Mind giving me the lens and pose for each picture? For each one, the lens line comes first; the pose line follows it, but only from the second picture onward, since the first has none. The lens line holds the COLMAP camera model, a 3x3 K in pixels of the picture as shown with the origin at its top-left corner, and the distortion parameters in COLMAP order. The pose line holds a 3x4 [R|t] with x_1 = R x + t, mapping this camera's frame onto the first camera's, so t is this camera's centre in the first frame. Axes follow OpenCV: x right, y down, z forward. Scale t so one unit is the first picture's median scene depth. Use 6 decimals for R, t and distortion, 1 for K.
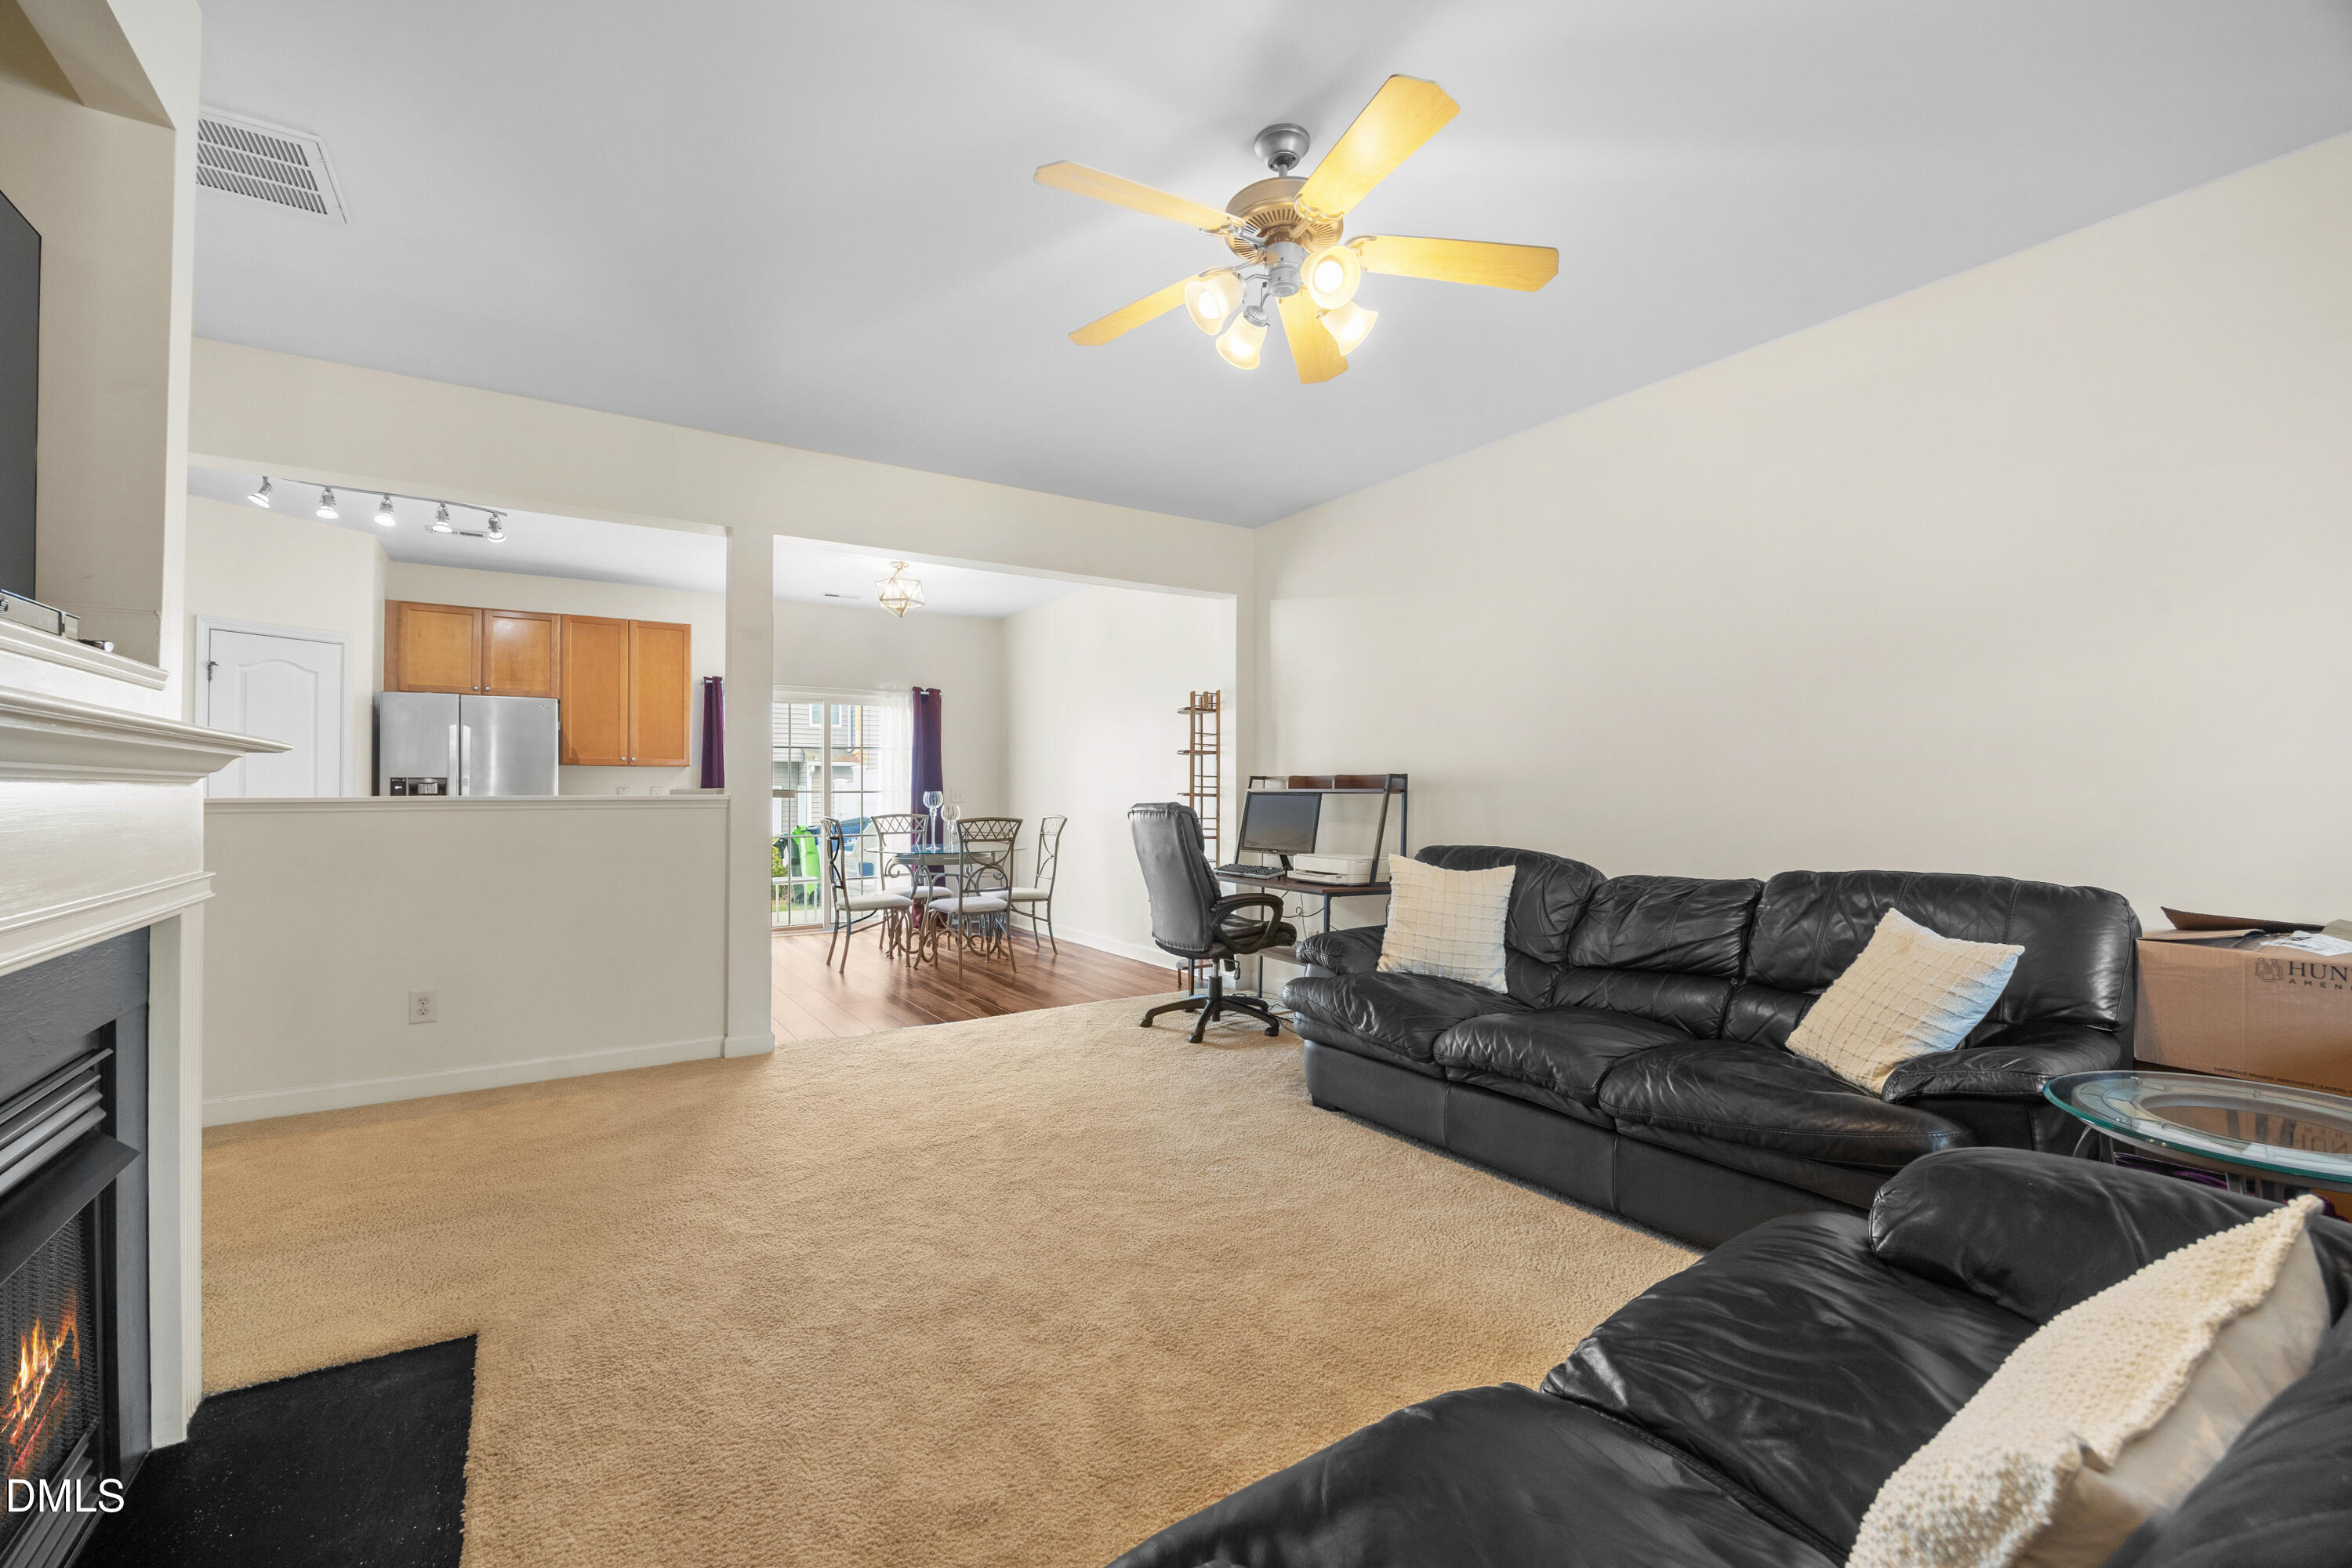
lens RADIAL K [[980.2, 0, 1170.1], [0, 980.2, 784.8], [0, 0, 1]] dist [-0.012734, -0.000048]
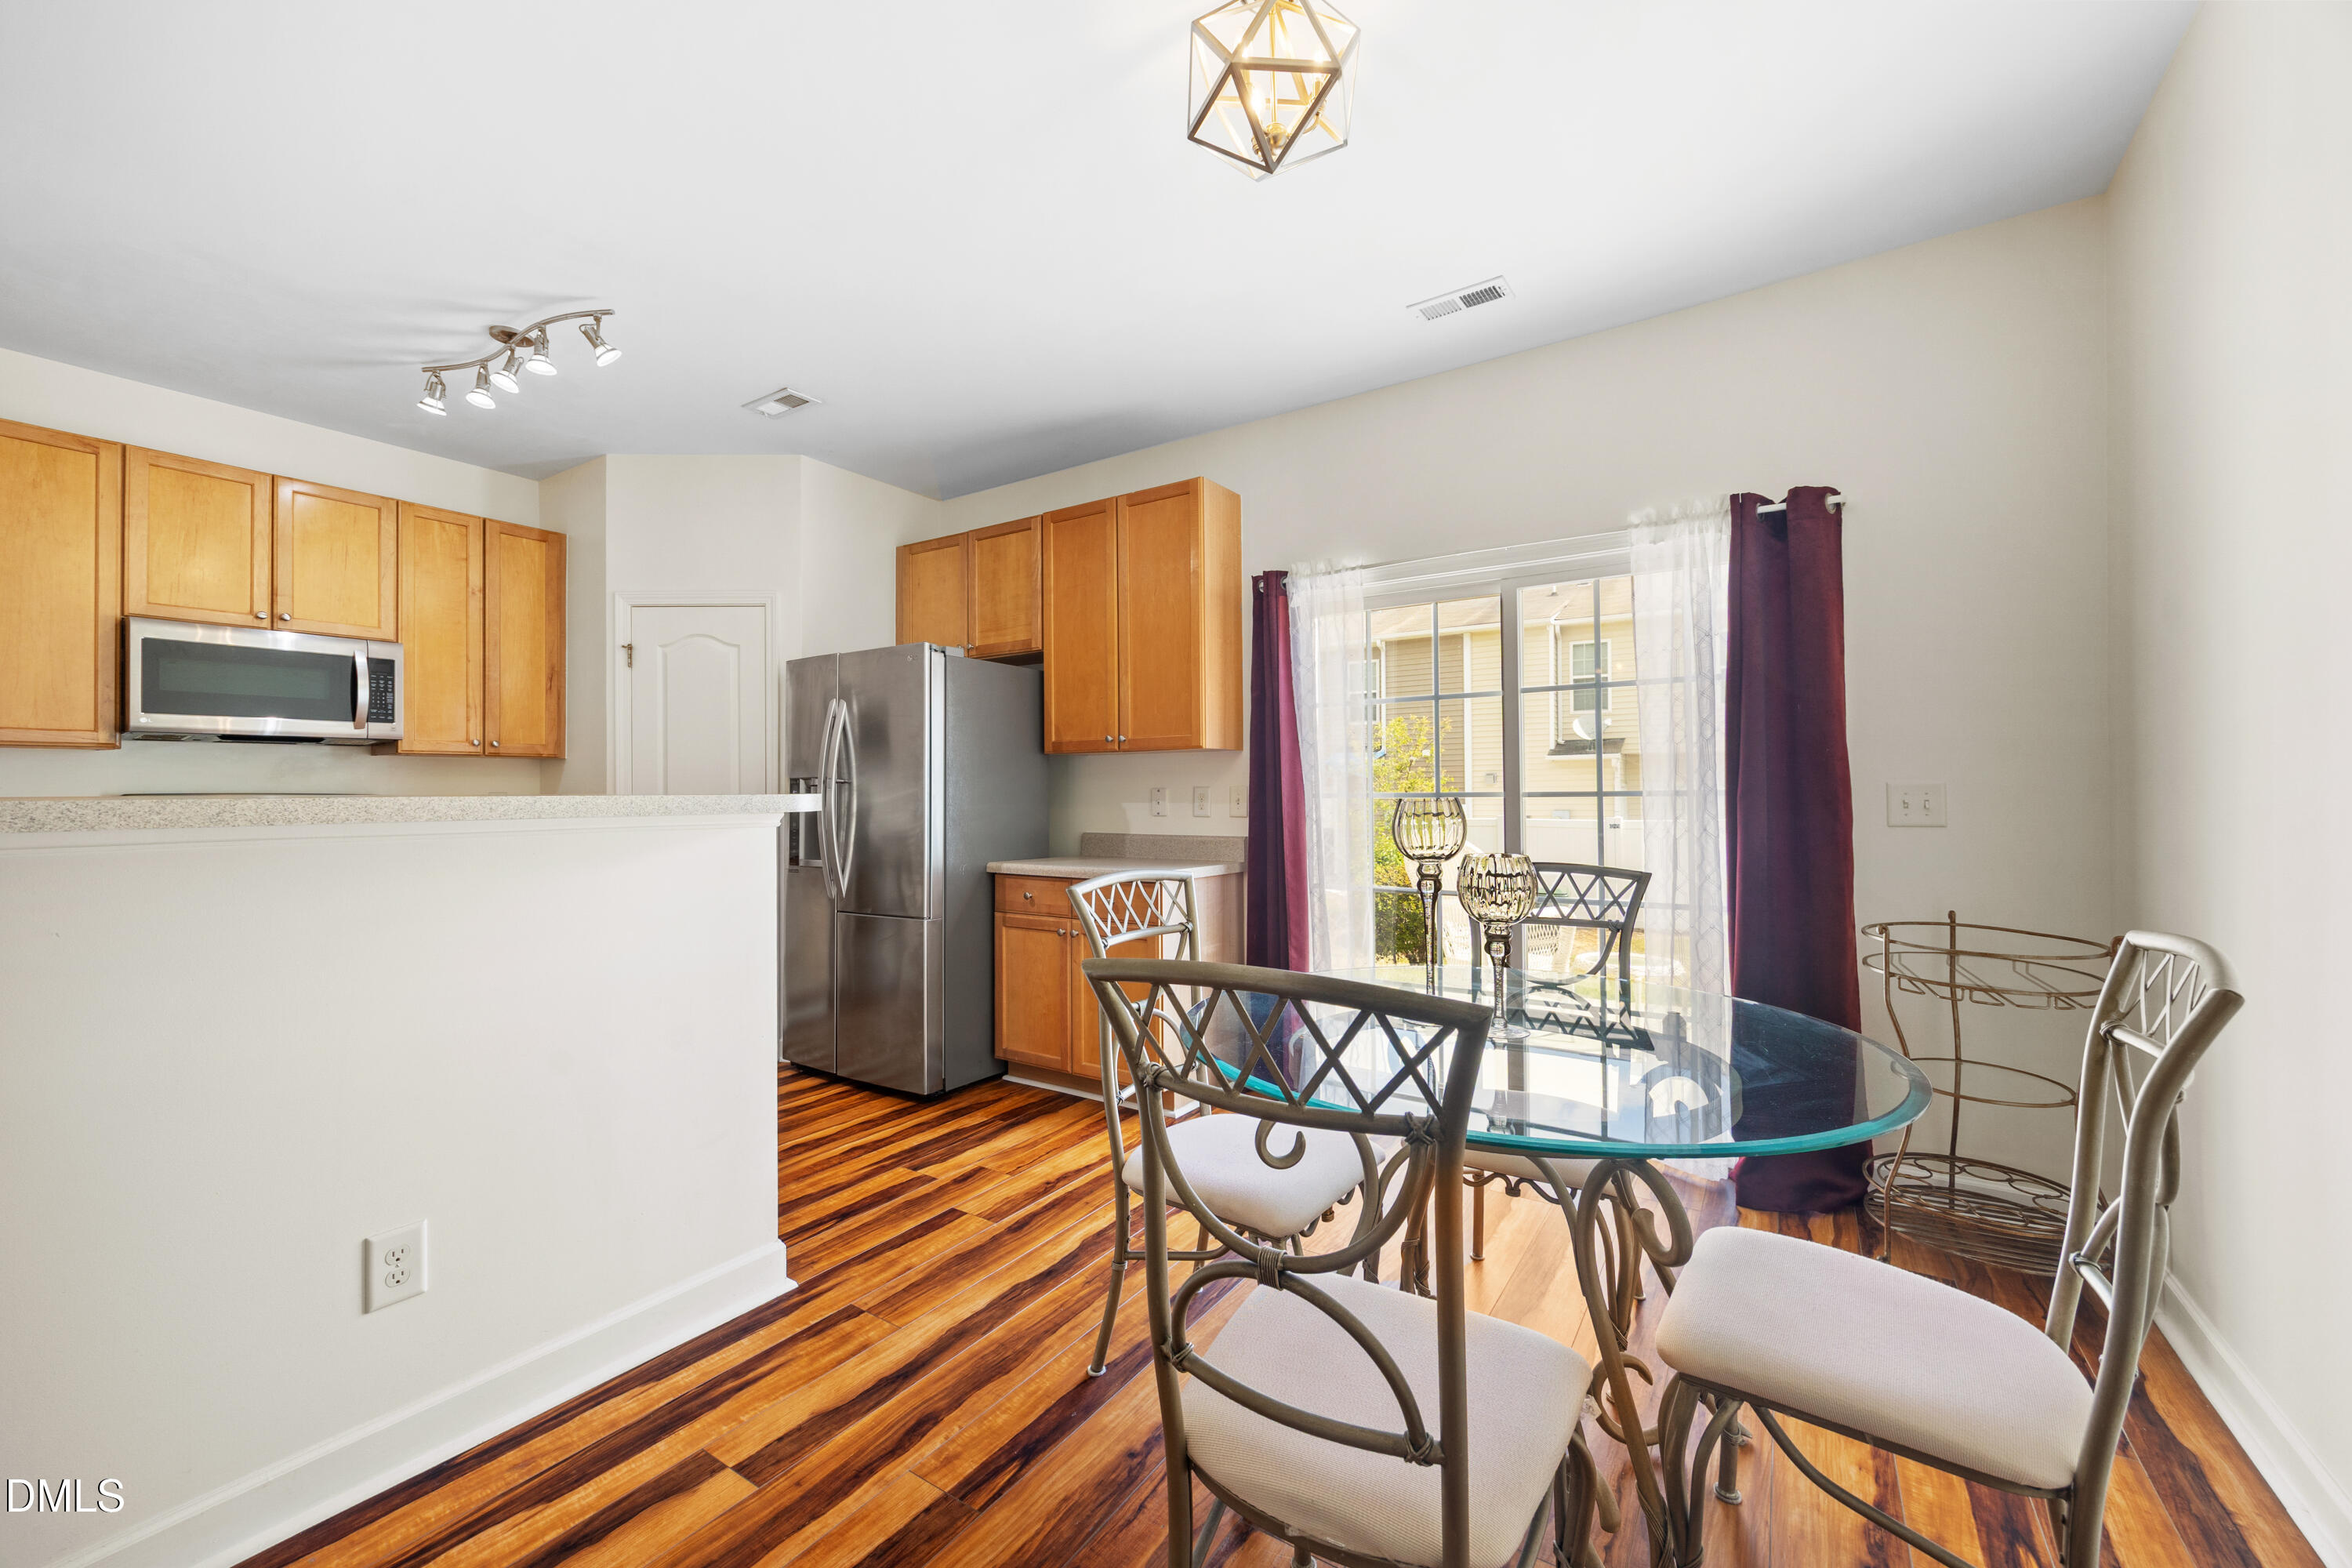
lens RADIAL K [[923.1, 0, 1178.4], [0, 923.1, 783.7], [0, 0, 1]] dist [0.003684, -0.000465]
pose [[0.400064, -0.011758, -0.916412, -0.053323], [0.012231, 0.999897, -0.007489, 0.005343], [0.916405, -0.008213, 0.400167, 0.972588]]
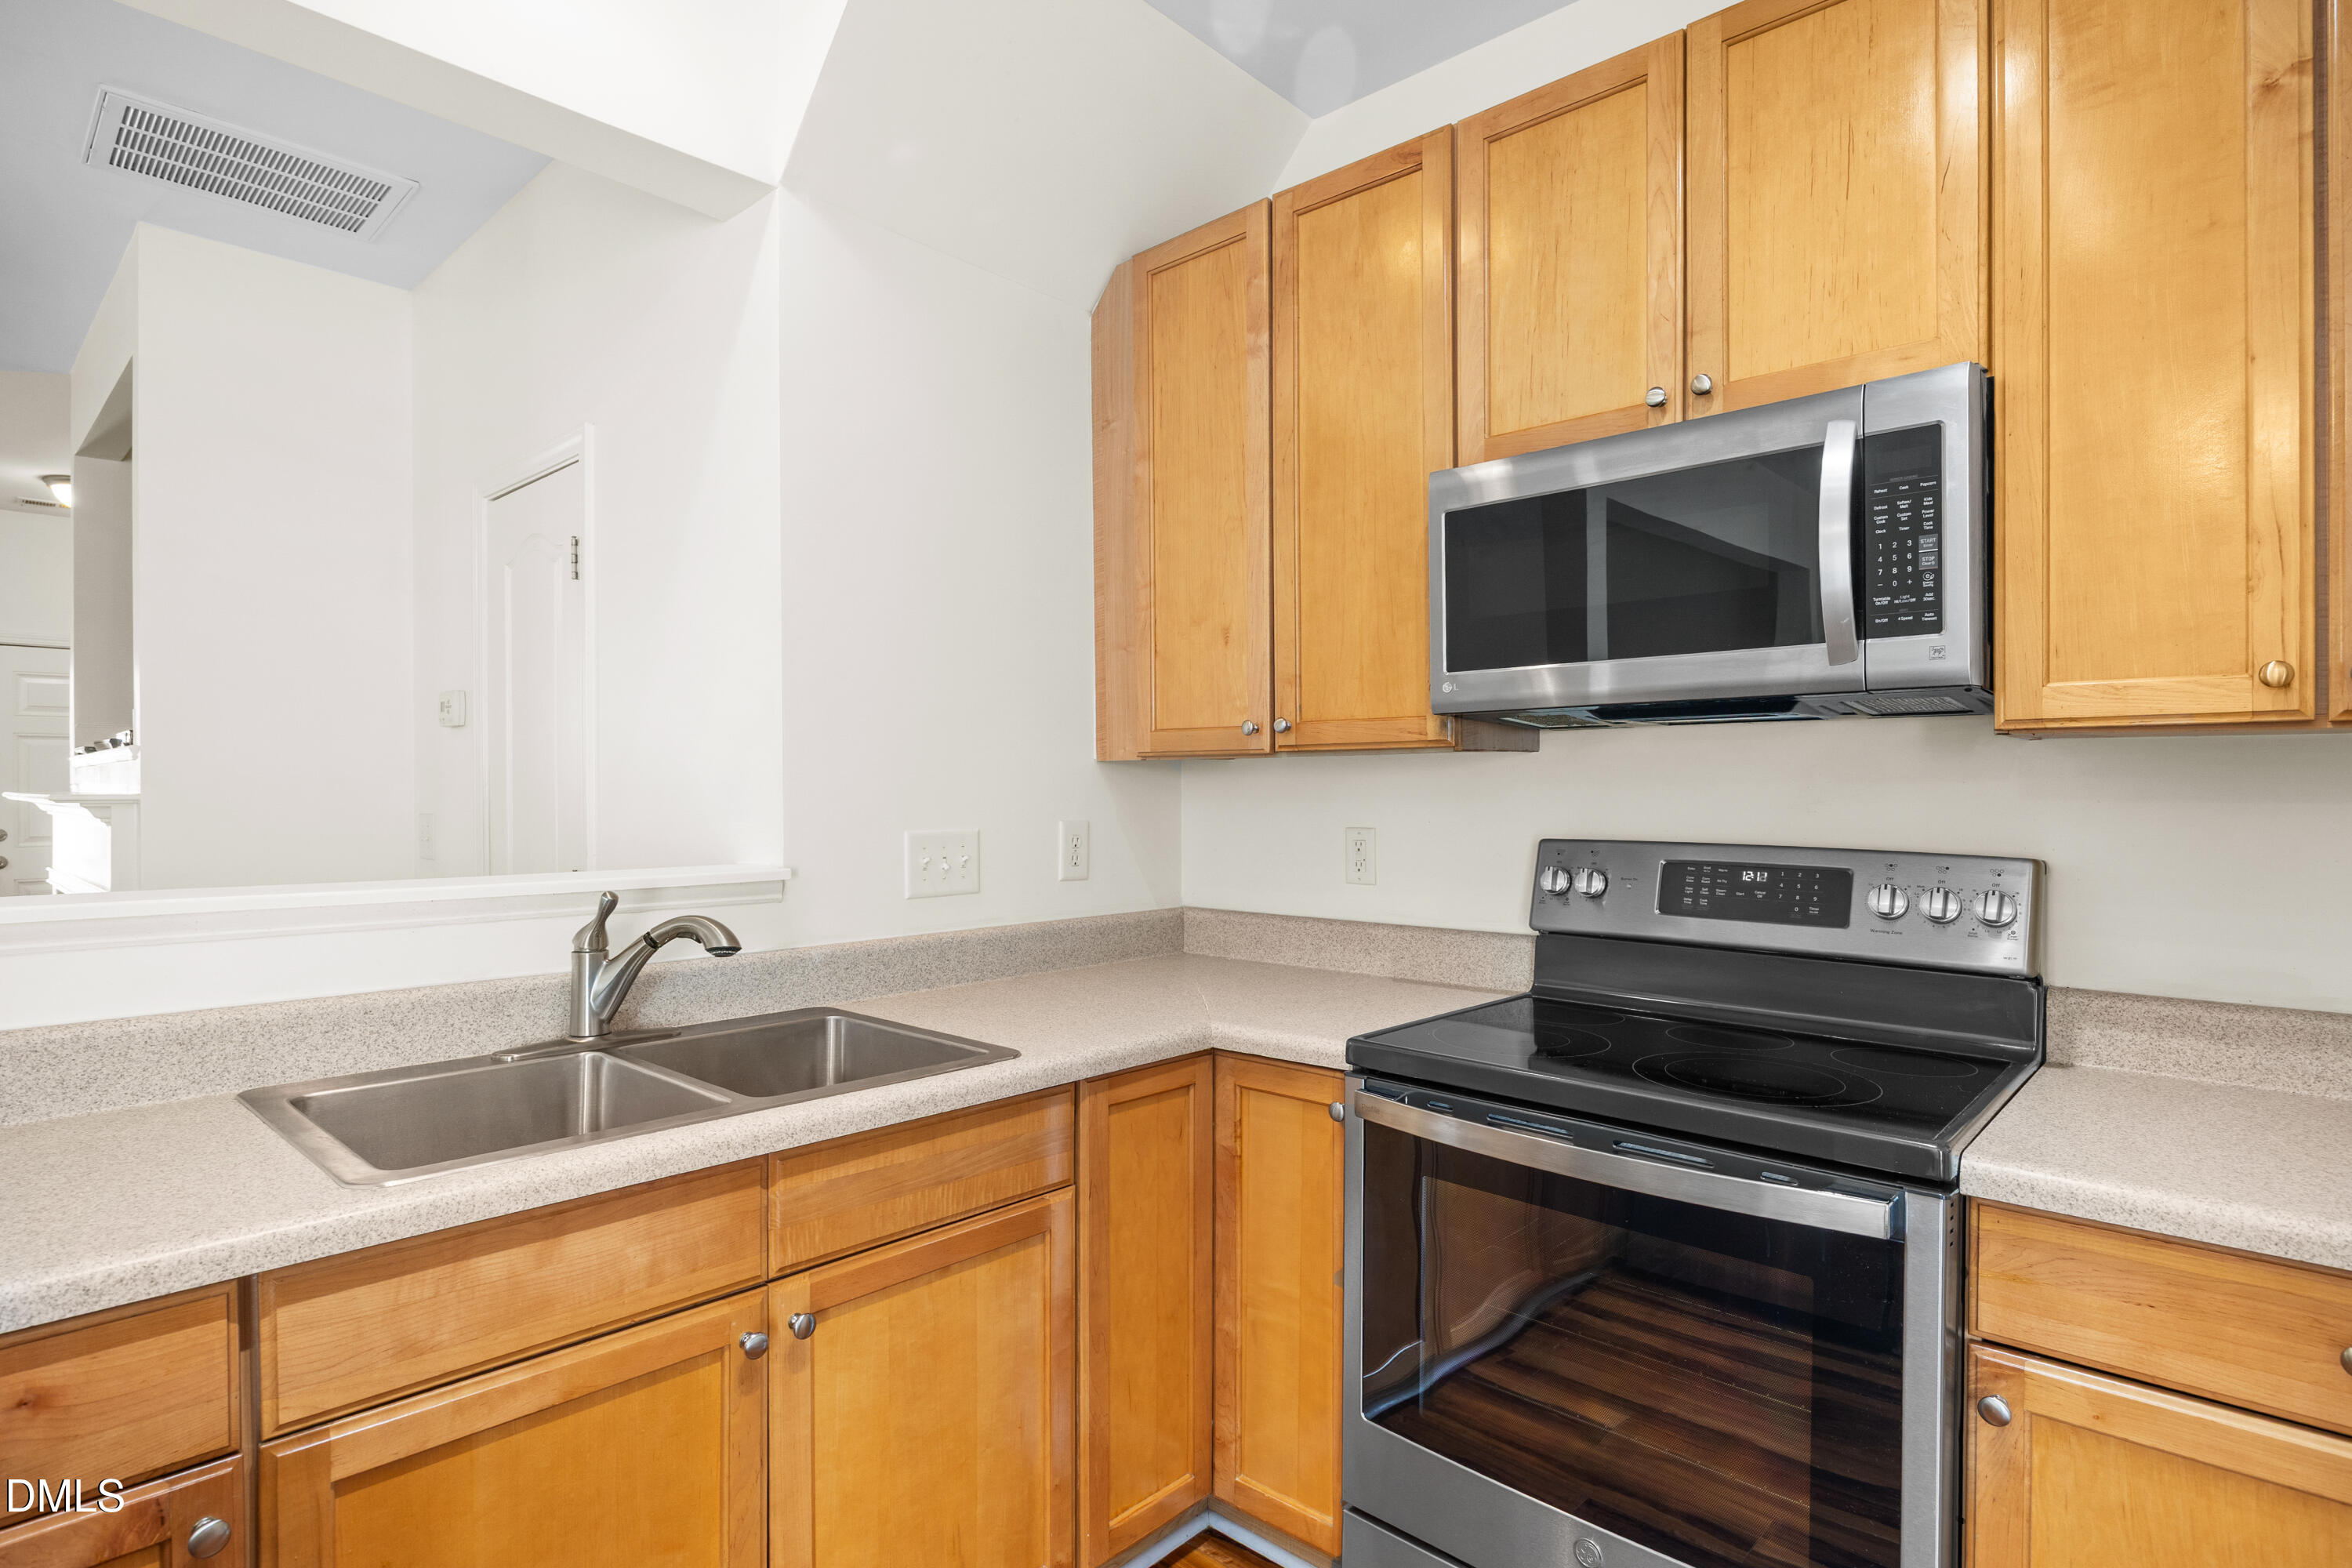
lens RADIAL K [[1206.9, 0, 1174.6], [0, 1206.9, 789.2], [0, 0, 1]] dist [-0.000835, 0.000336]
pose [[-0.967434, 0.000164, -0.253123, -0.633741], [0.001055, 0.999994, -0.003385, -0.014494], [0.253121, -0.003542, -0.967428, 0.935845]]
